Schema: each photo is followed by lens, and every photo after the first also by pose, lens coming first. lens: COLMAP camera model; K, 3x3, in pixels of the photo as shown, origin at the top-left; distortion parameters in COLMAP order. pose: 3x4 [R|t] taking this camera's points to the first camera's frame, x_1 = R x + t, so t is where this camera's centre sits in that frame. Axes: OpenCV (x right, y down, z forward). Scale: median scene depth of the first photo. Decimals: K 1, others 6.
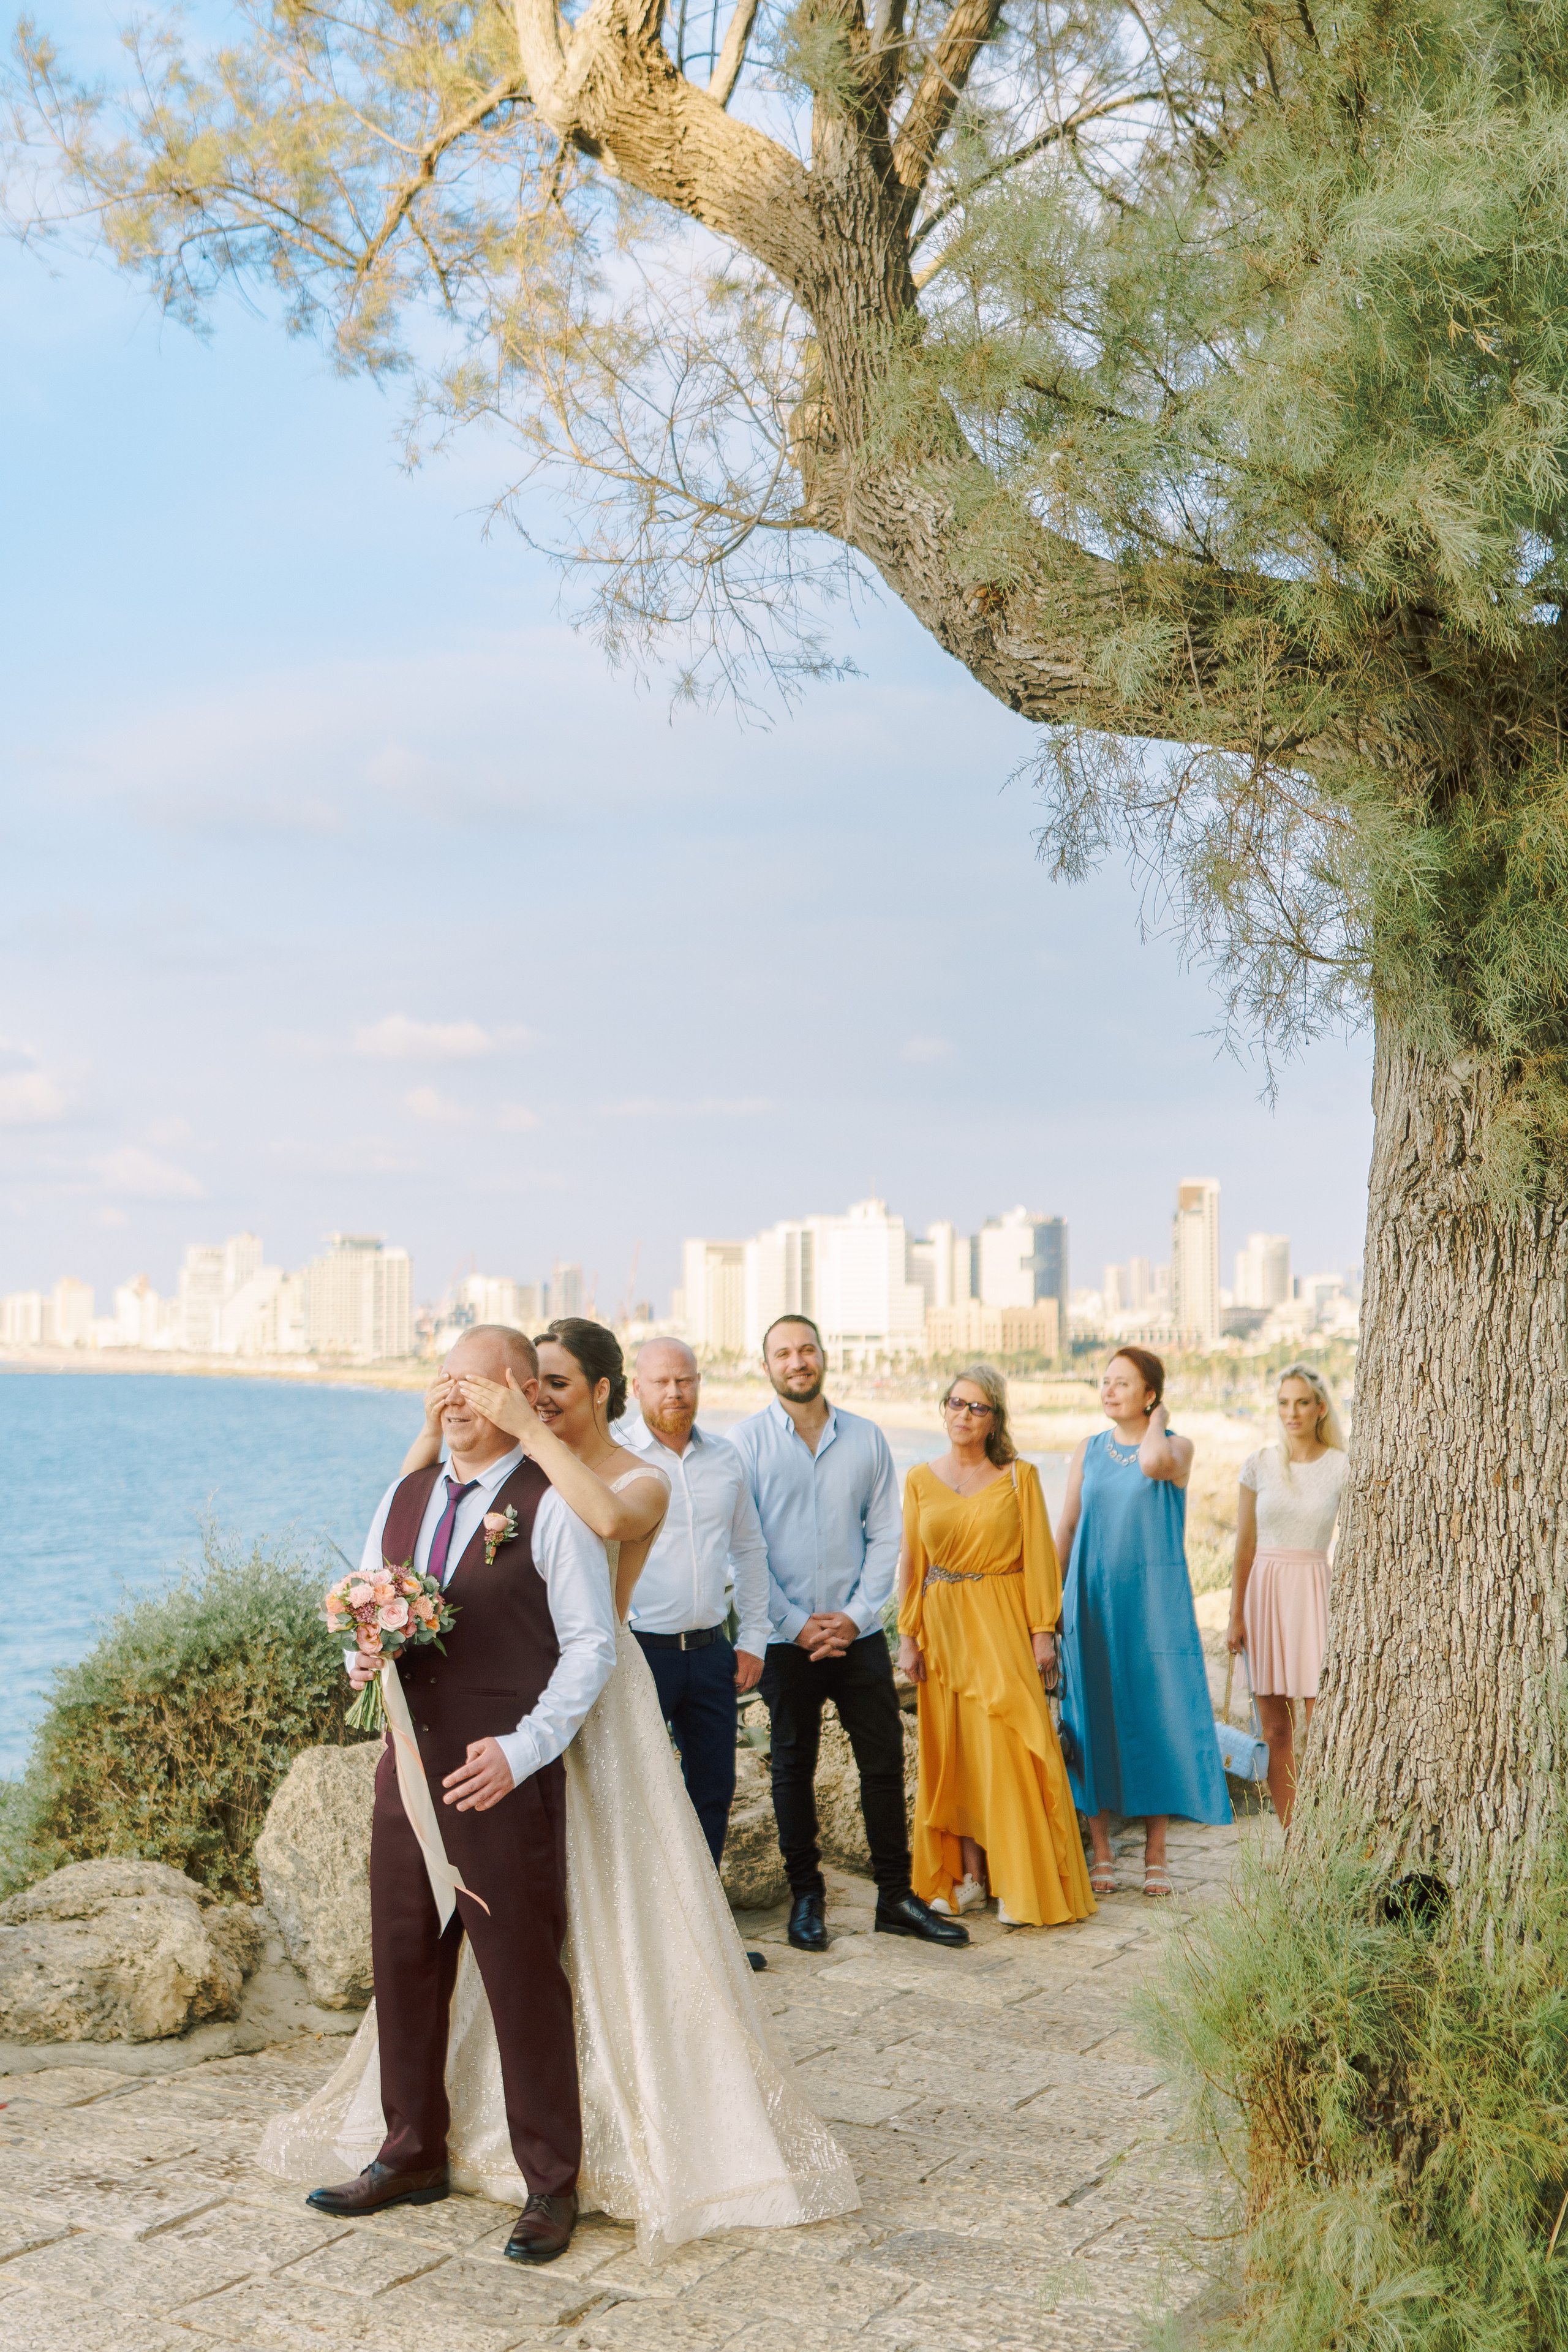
lens RADIAL K [[2545.0, 0, 784.0], [0, 2545.0, 1176.0], [0, 0, 1]] dist [-0.006545, -0.009024]
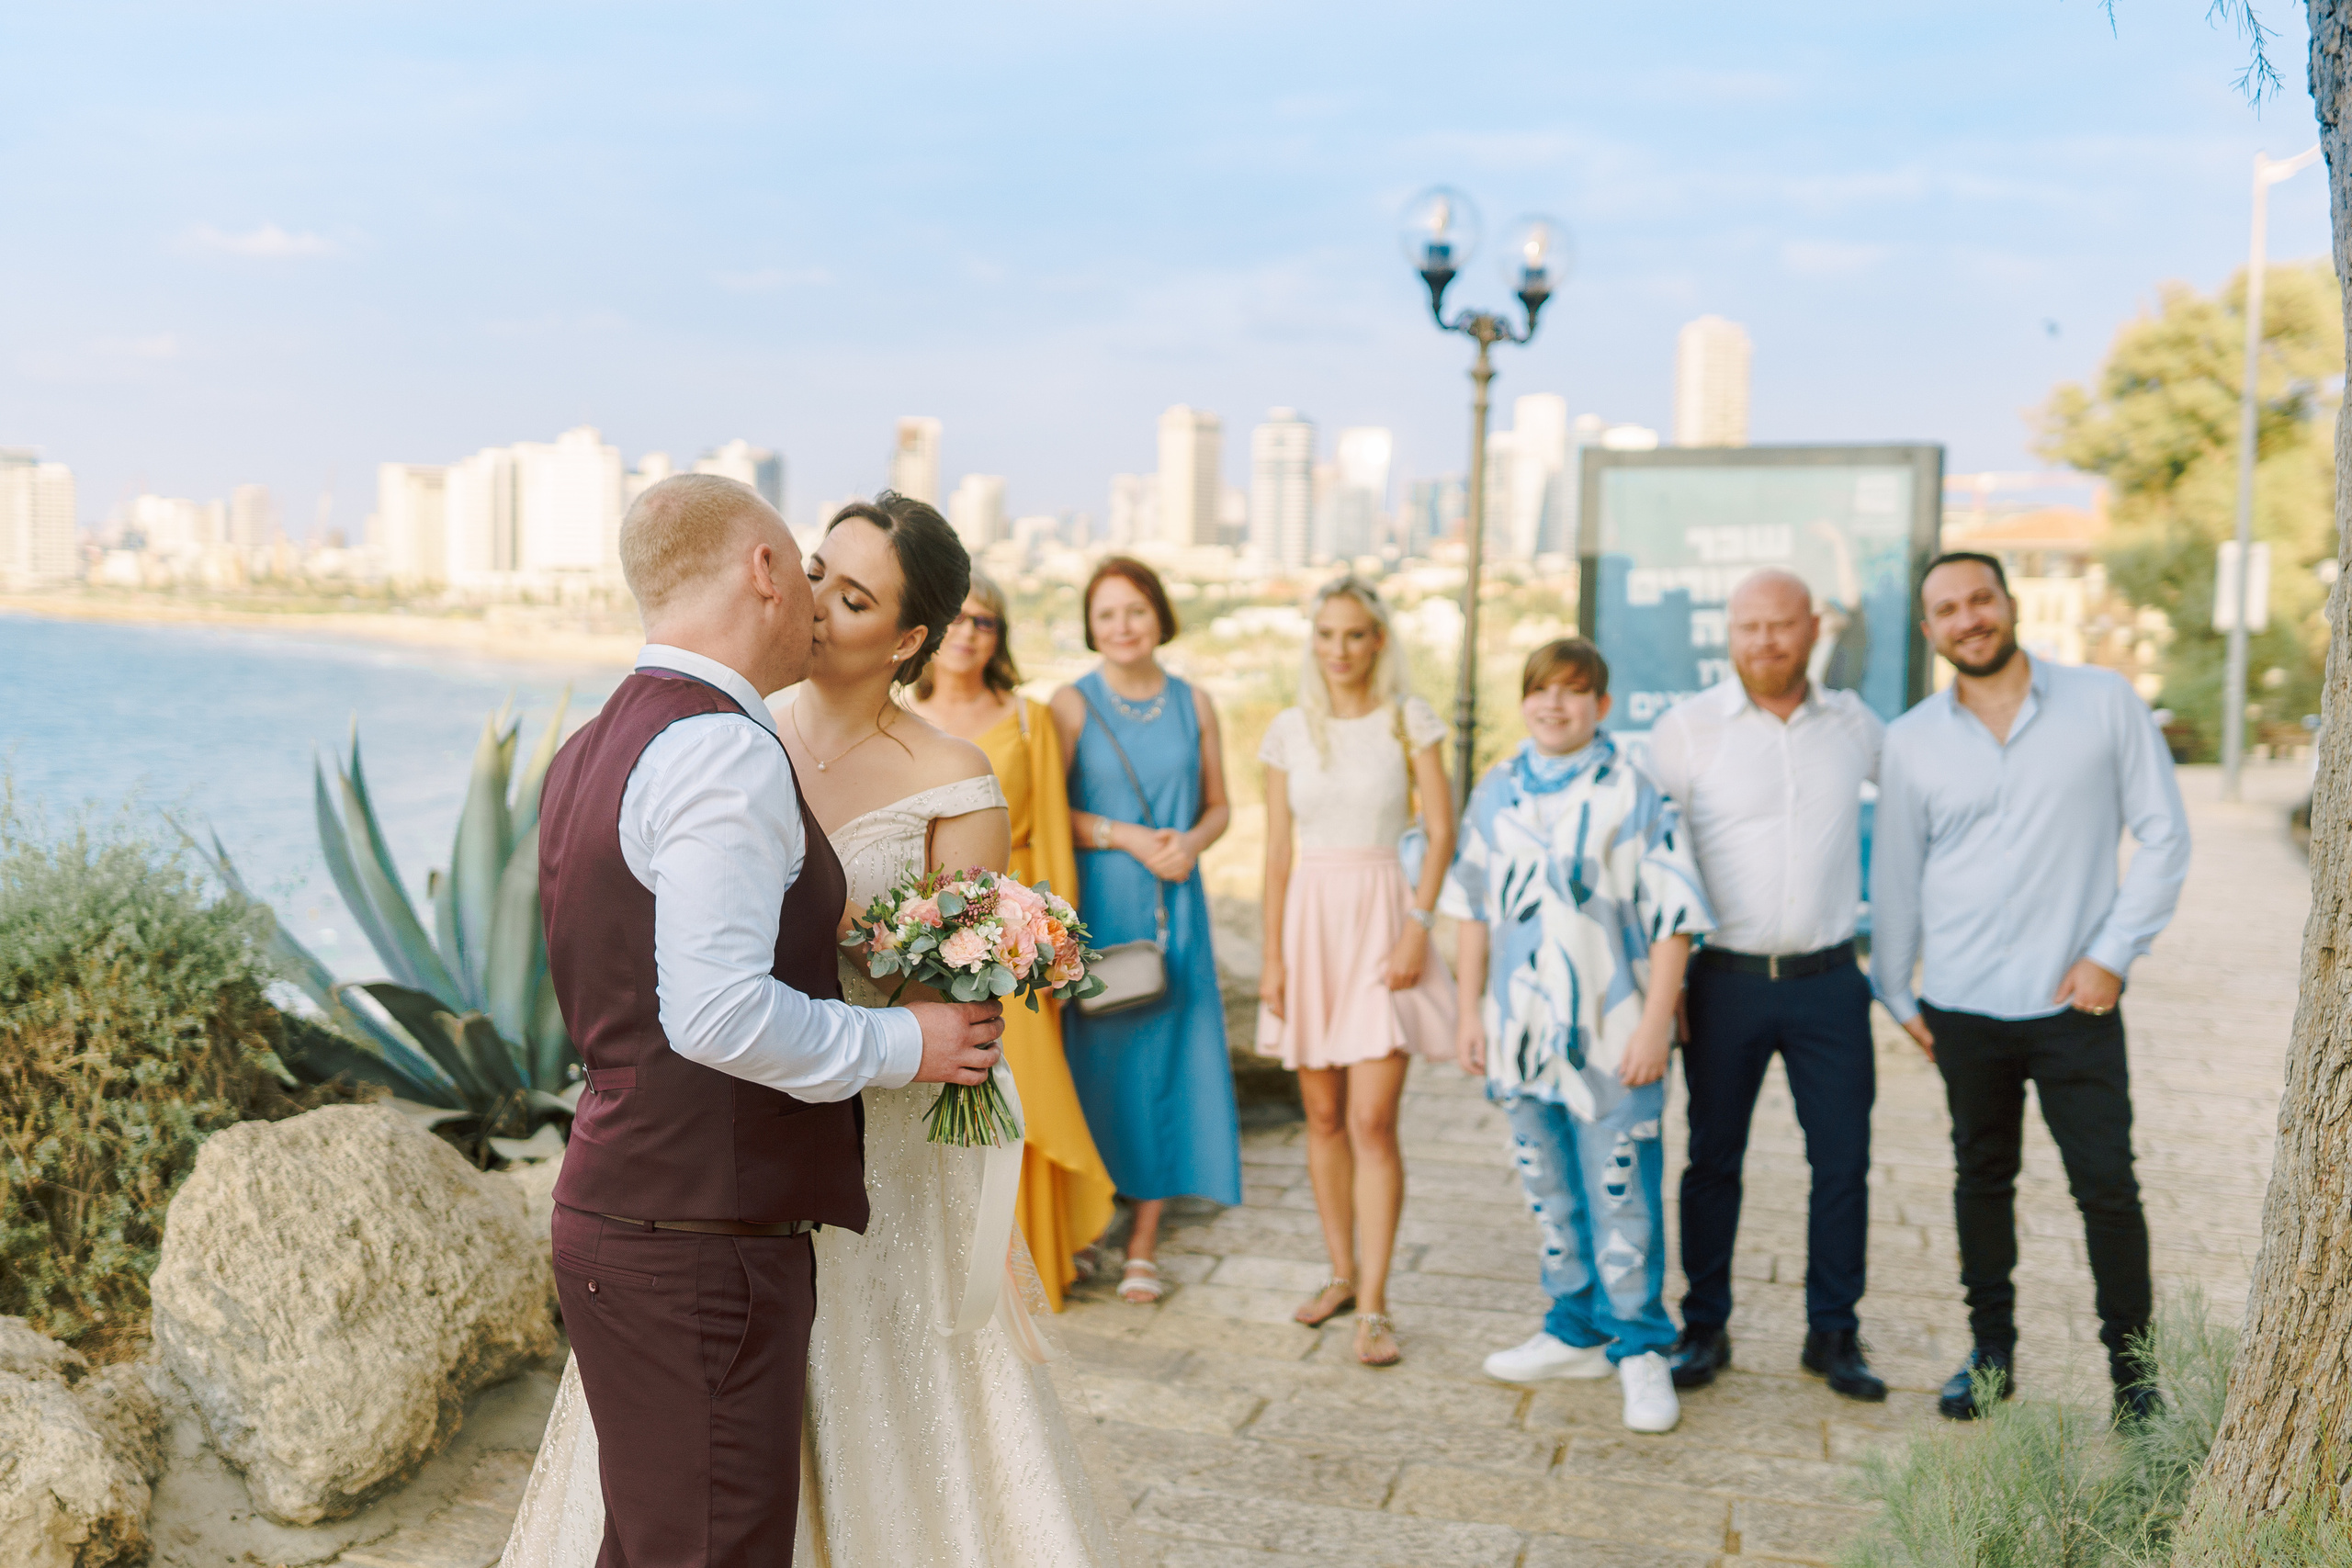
lens RADIAL K [[2528.0, 0, 1176.0], [0, 2528.0, 784.0], [0, 0, 1]] dist [-0.021635, 0.033019]
pose [[0.964367, -0.002179, 0.264558, -0.104855], [-0.036164, 0.989494, 0.139975, 0.030634], [-0.262084, -0.144555, 0.954157, 0.278095]]
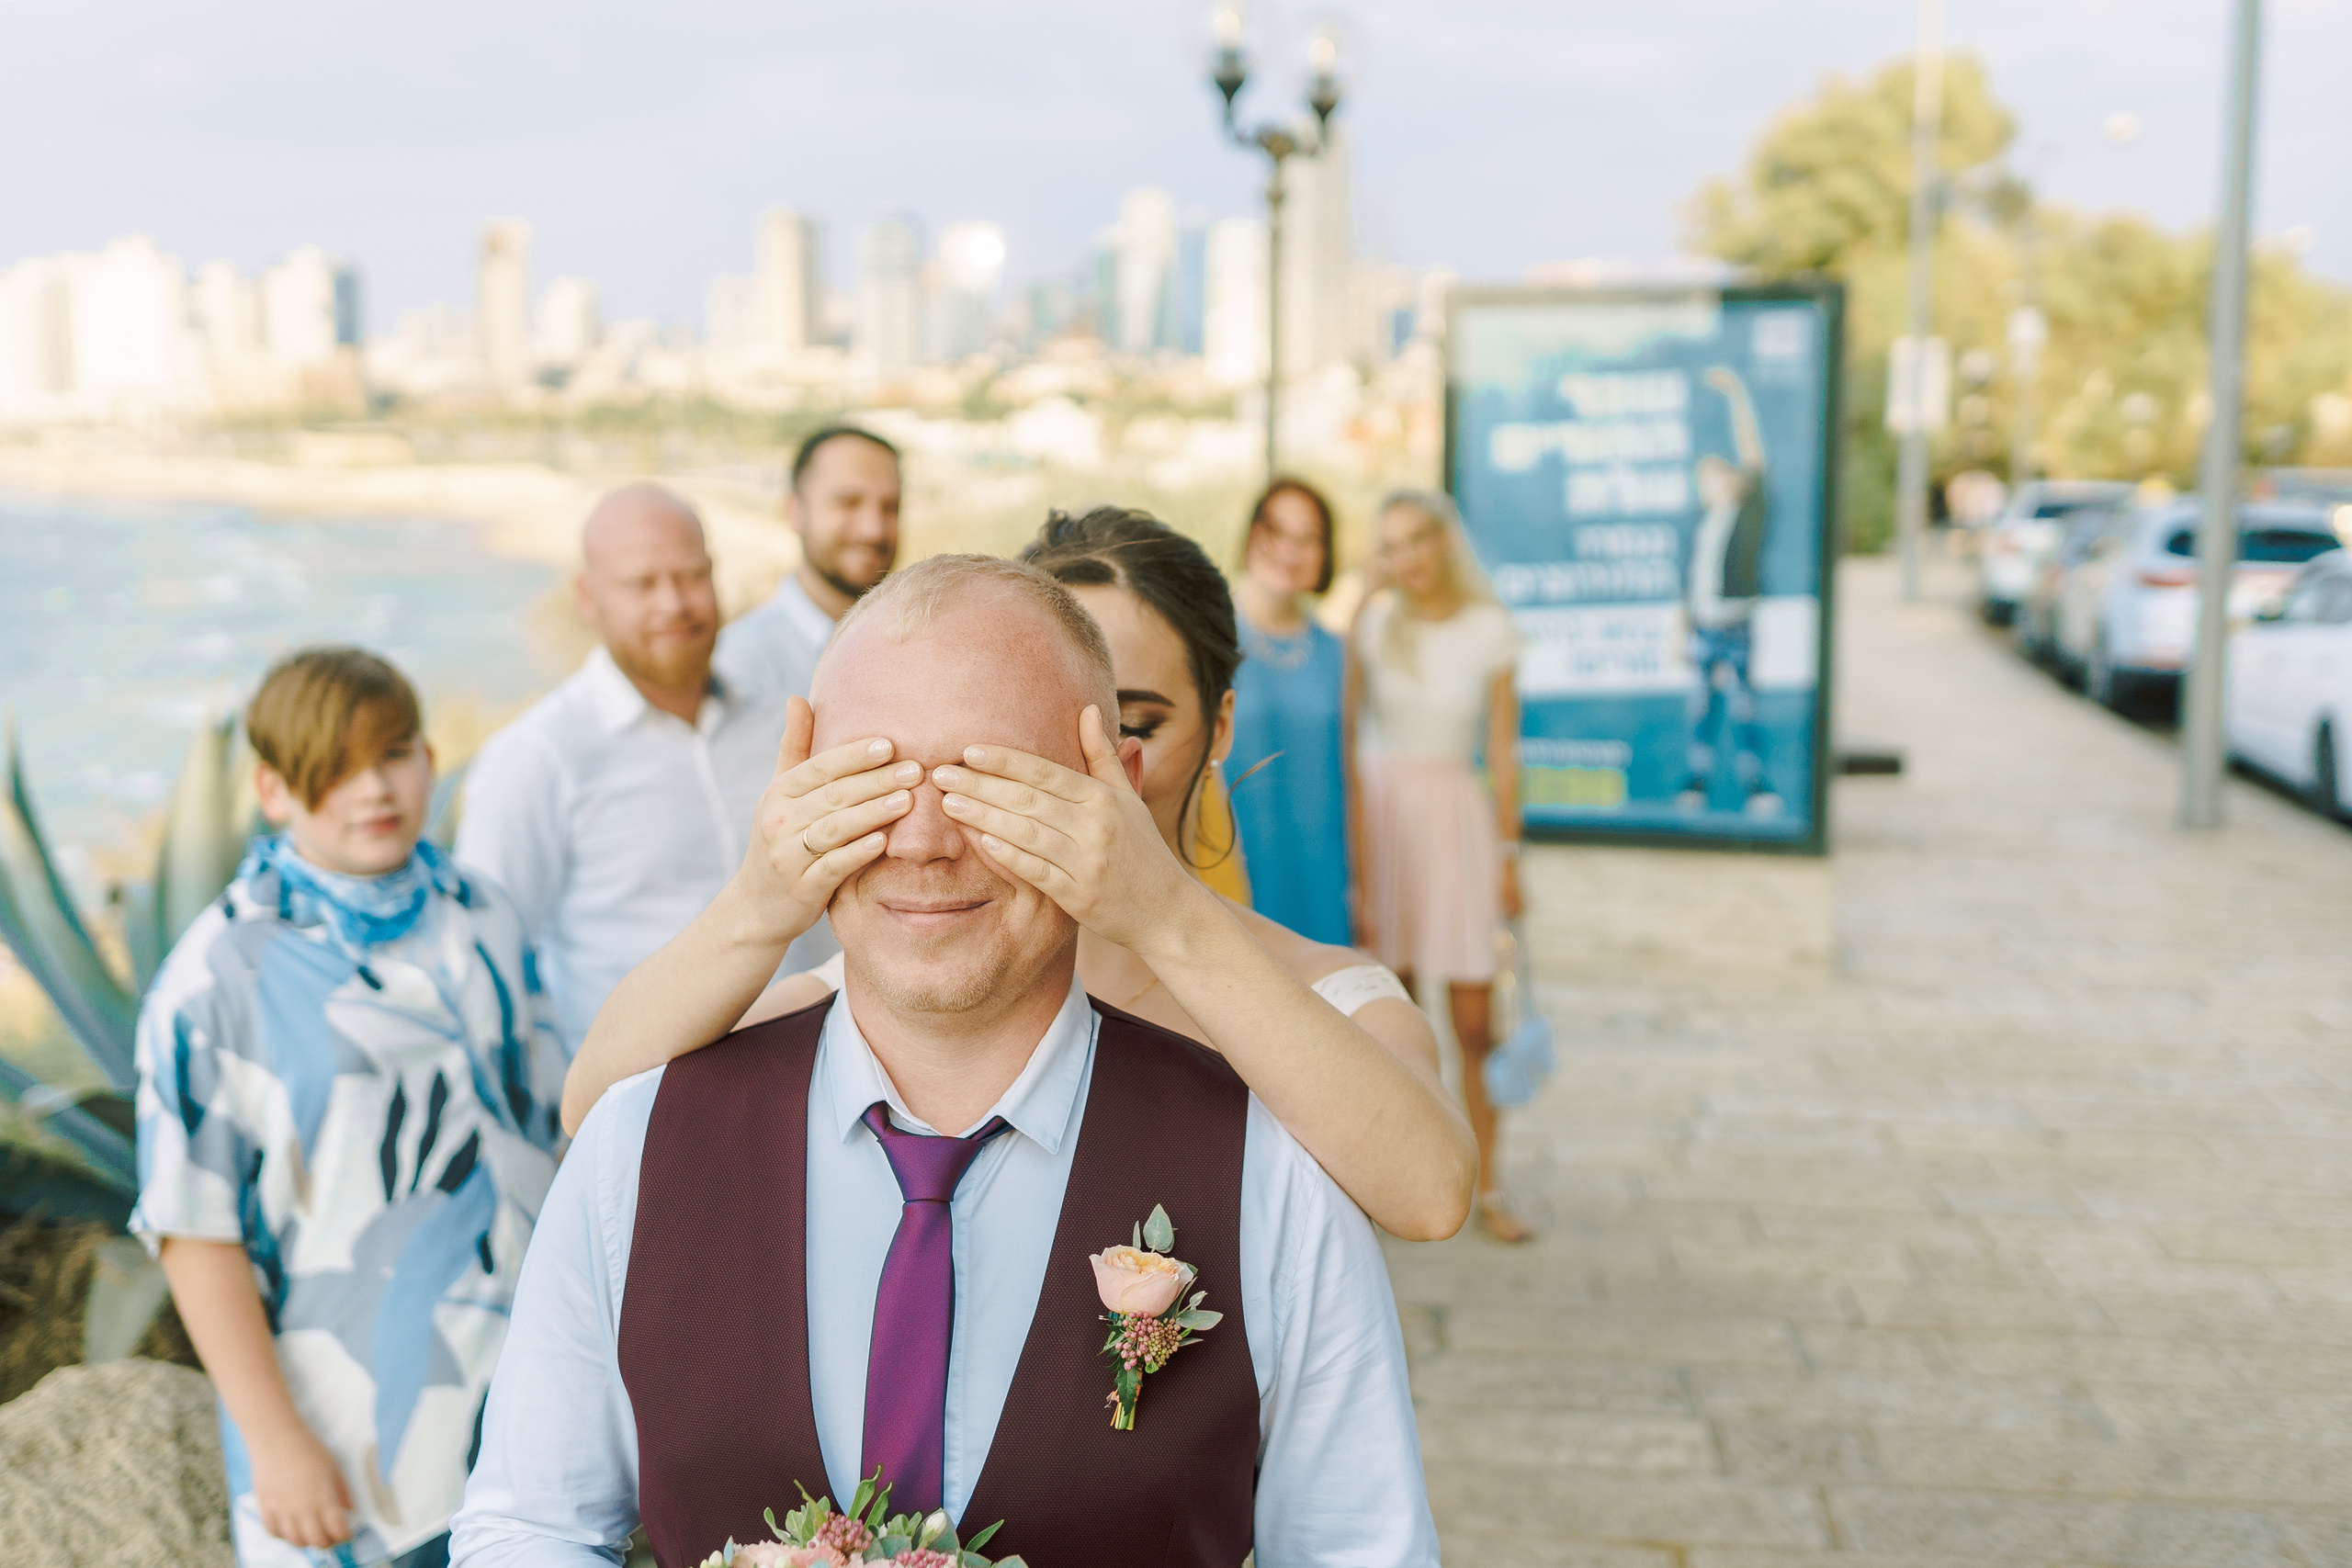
lens RADIAL K [[2544.7, 0, 1176.0], [0, 2544.7, 784.0], [0, 0, 1]] dist [-0.006545, -0.009024]
pose [[0.913333, -0.067406, 0.401595, -0.135412], [-0.020733, 0.977228, 0.211176, 0.013983], [-0.406685, -0.201200, 0.891137, 0.469976]]
